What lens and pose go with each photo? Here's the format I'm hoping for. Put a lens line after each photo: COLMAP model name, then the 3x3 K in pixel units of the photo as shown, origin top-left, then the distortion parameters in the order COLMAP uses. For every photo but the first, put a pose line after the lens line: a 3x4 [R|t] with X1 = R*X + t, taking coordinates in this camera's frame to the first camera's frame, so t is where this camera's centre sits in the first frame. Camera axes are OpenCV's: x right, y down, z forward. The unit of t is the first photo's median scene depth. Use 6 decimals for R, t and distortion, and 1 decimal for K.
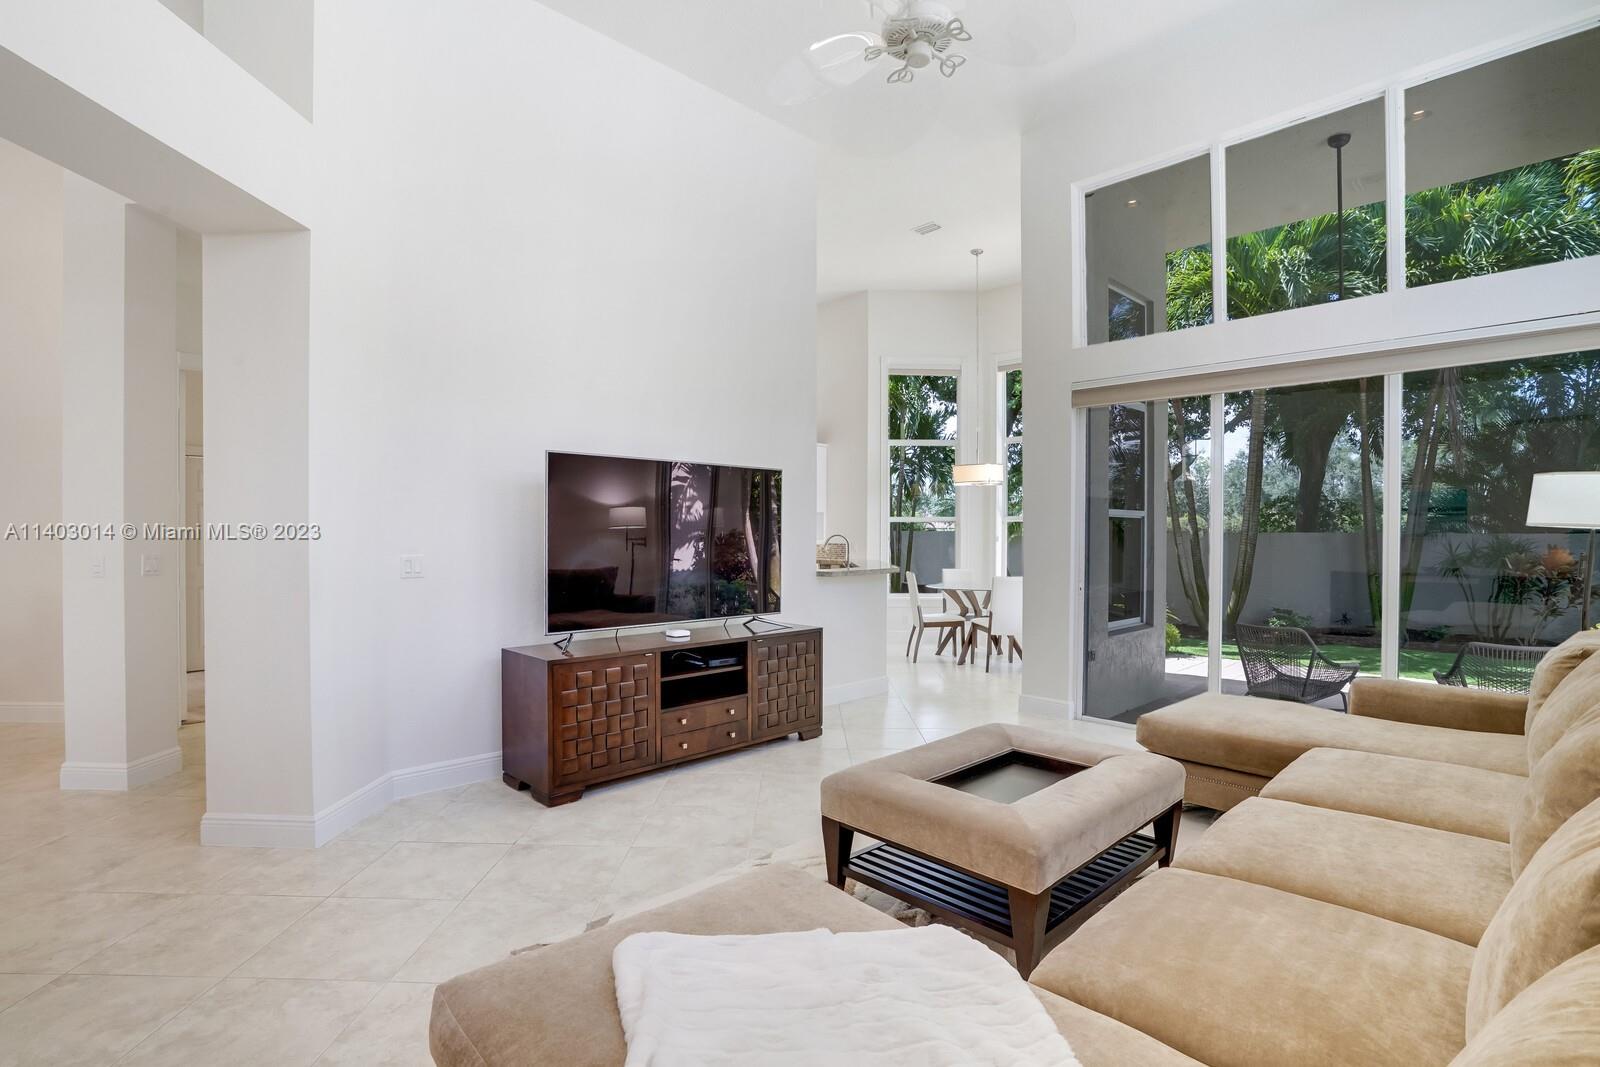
lens RADIAL K [[741.1, 0, 788.7], [0, 741.1, 533.5], [0, 0, 1]] dist [-0.042146, 0.017359]
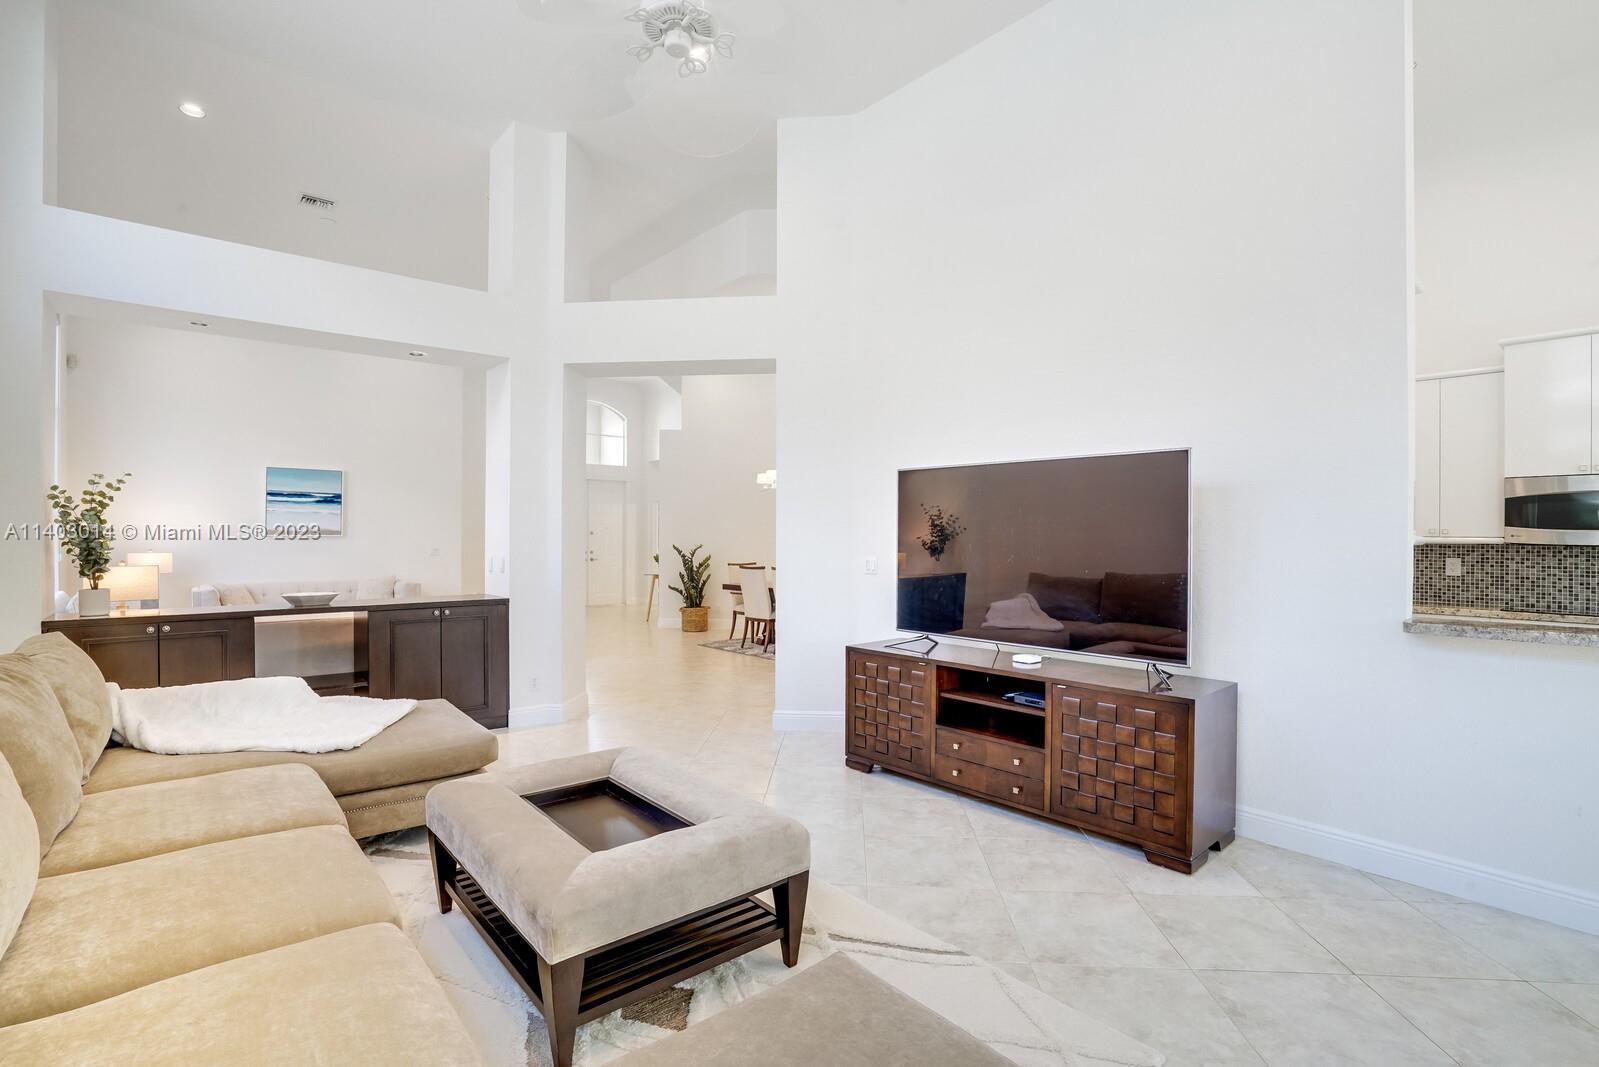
lens RADIAL K [[753.5, 0, 783.0], [0, 753.5, 535.8], [0, 0, 1]] dist [-0.042517, 0.000340]
pose [[-0.041200, -0.005531, -0.999136, 0.808007], [-0.005620, 0.999970, -0.005304, -0.001637], [0.999135, 0.005397, -0.041230, 0.829208]]
